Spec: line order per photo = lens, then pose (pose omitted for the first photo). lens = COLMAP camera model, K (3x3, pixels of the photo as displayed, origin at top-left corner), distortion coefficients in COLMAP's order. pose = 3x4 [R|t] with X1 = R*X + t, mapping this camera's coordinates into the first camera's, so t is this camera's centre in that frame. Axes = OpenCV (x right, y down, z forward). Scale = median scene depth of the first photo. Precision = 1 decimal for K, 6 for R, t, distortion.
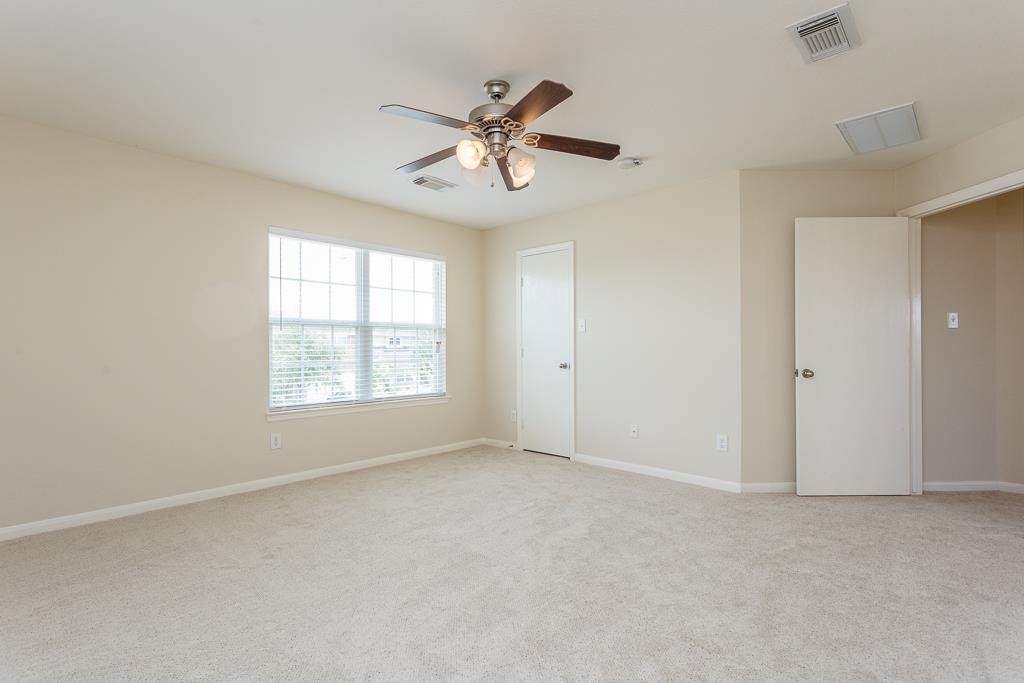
lens RADIAL K [[491.5, 0, 512.0], [0, 491.5, 341.5], [0, 0, 1]] dist [0.000243, 0.000504]
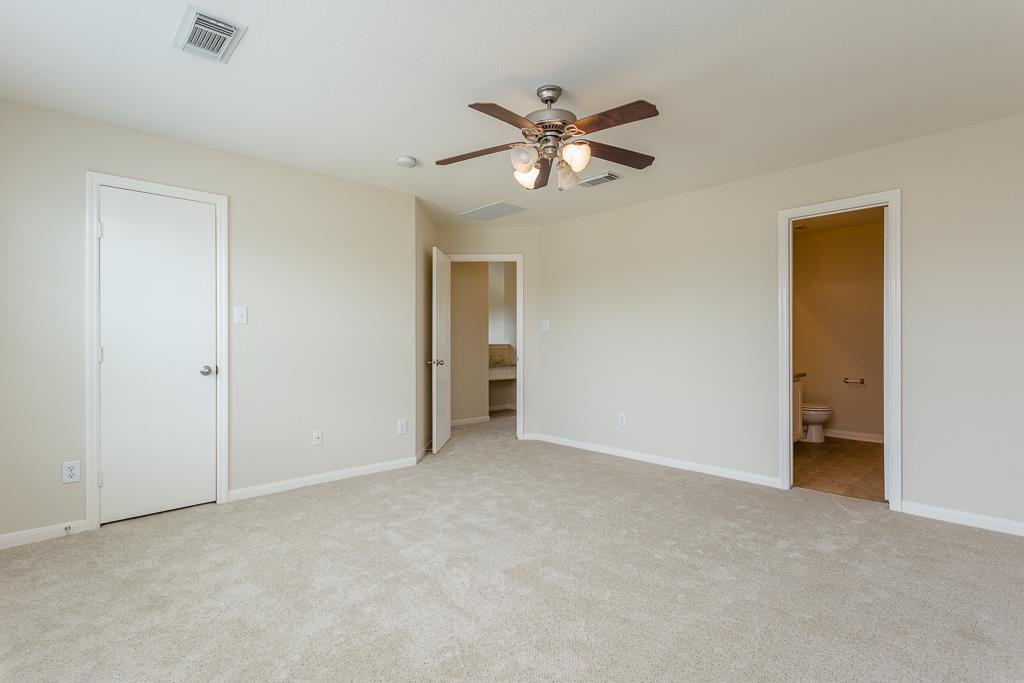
lens RADIAL K [[491.5, 0, 512.0], [0, 491.5, 341.5], [0, 0, 1]] dist [0.000243, 0.000504]
pose [[0.066518, 0.001932, 0.997783, -0.591642], [-0.008788, 0.999960, -0.001351, 0.005031], [-0.997747, -0.008679, 0.066532, 0.560811]]
